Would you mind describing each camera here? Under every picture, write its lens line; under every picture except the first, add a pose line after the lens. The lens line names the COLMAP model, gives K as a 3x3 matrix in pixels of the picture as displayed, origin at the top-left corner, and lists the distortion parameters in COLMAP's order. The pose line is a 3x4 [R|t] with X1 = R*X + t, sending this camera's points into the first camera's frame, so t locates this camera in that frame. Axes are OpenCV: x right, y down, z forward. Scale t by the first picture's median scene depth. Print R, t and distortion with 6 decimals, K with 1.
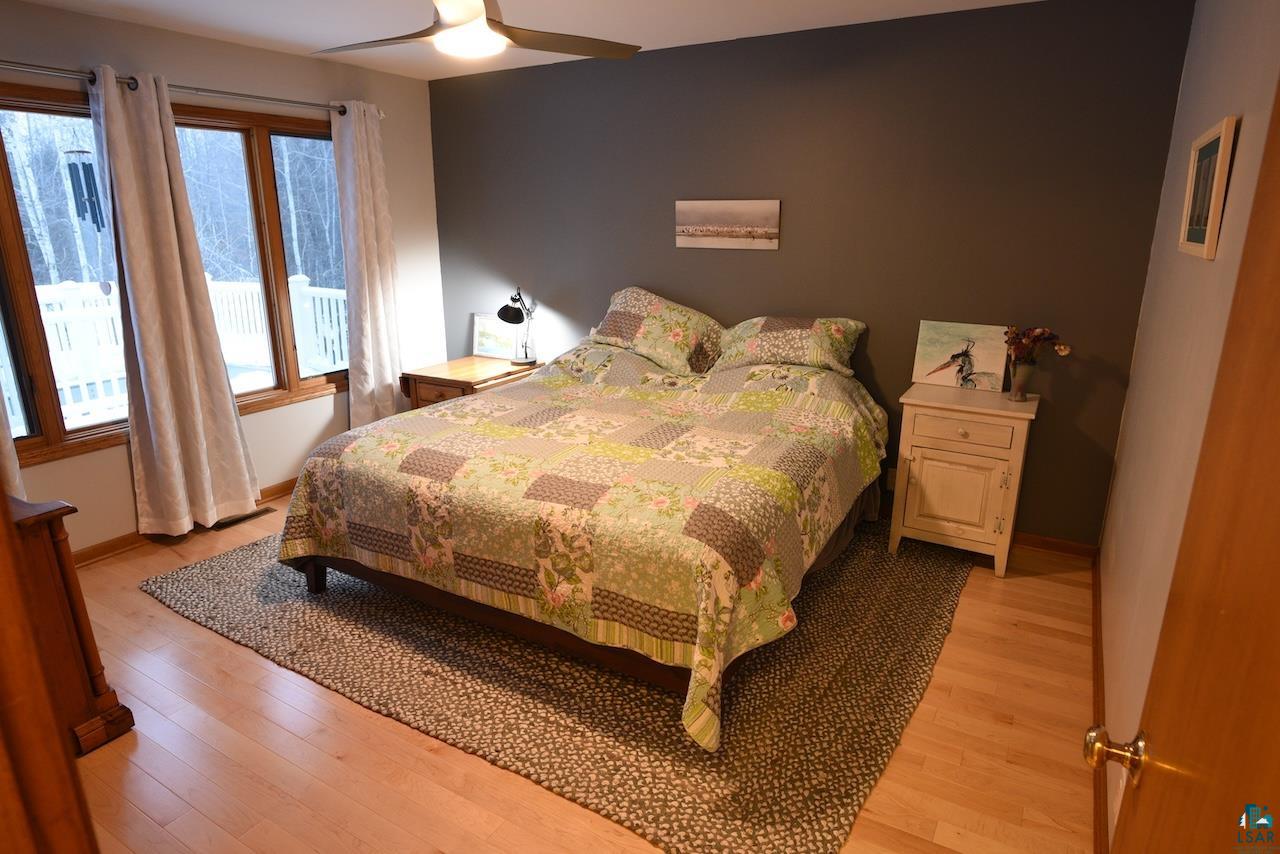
lens RADIAL K [[737.7, 0, 638.6], [0, 737.7, 430.6], [0, 0, 1]] dist [-0.036207, 0.016272]
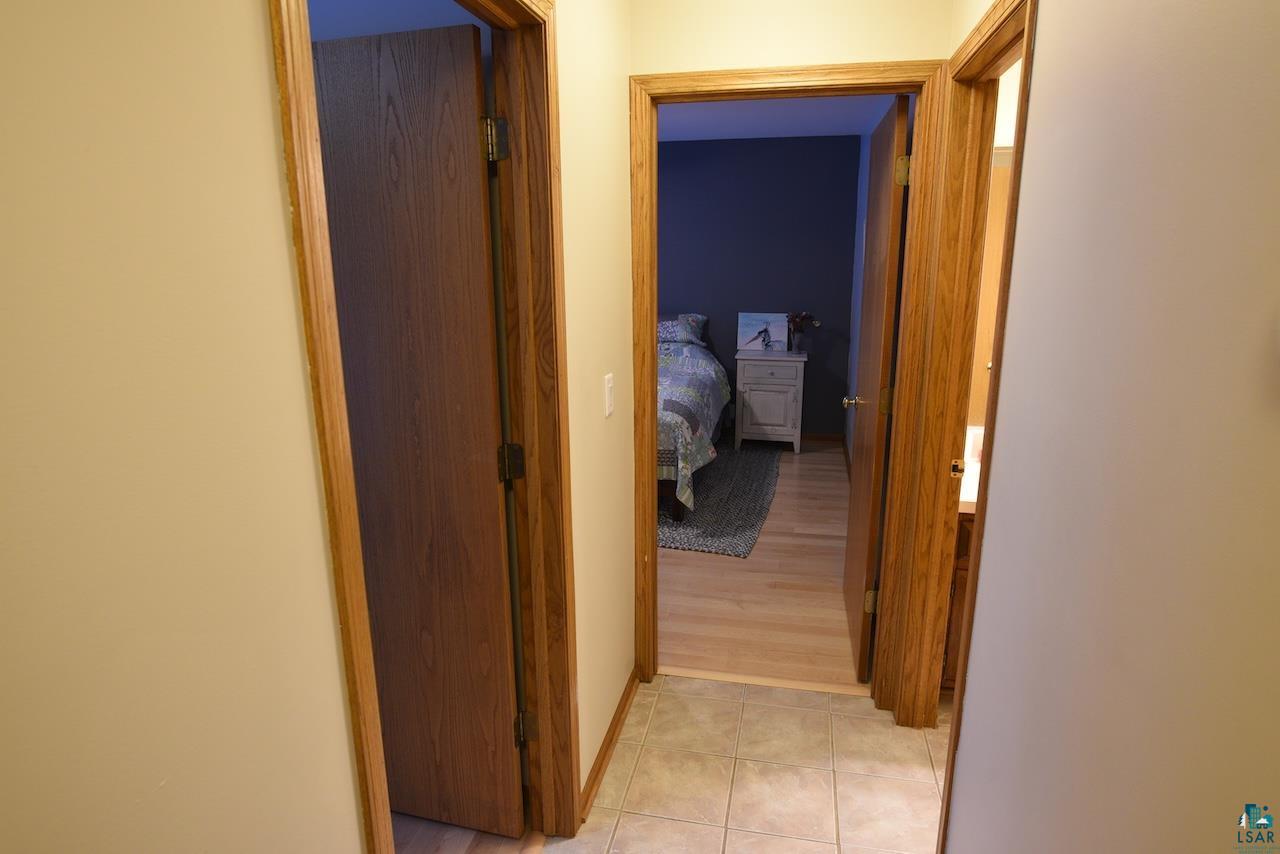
lens RADIAL K [[737.7, 0, 640.5], [0, 737.7, 424.6], [0, 0, 1]] dist [-0.036207, 0.016272]
pose [[0.950547, -0.077596, 0.300731, -0.389545], [0.091570, 0.995264, -0.032631, 0.152012], [-0.296775, 0.058555, 0.953150, -0.577886]]
